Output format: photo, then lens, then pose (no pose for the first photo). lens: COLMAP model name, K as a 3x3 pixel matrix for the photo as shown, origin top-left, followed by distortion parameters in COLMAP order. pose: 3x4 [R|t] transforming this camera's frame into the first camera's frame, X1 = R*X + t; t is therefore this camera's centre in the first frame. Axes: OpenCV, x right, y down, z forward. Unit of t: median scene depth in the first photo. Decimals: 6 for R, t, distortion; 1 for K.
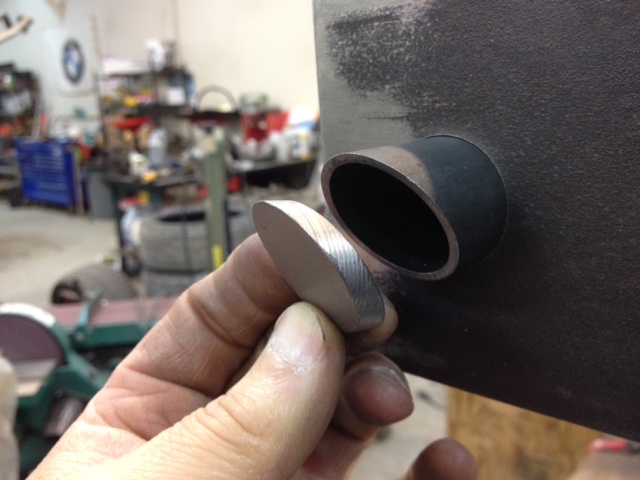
lens RADIAL K [[651.6, 0, 320.0], [0, 651.6, 239.4], [0, 0, 1]] dist [-0.003217, 0.000000]
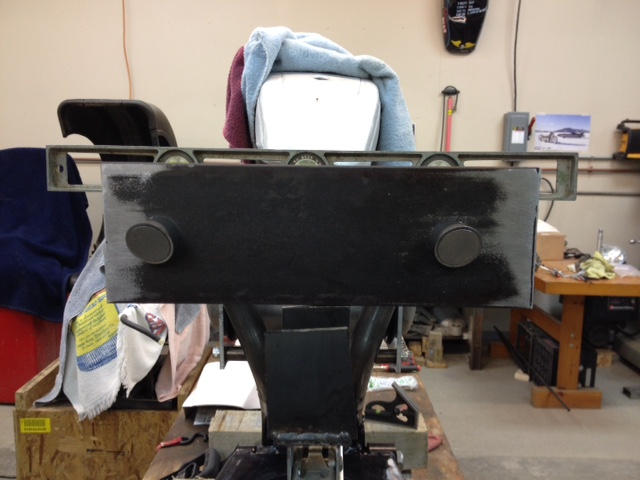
lens RADIAL K [[651.6, 0, 319.8], [0, 651.6, 240.4], [0, 0, 1]] dist [-0.003217, 0.000000]
pose [[0.765242, -0.028096, 0.643130, -1.152534], [0.093384, 0.993324, -0.067720, 0.220865], [-0.636934, 0.111880, 0.762757, -1.745254]]
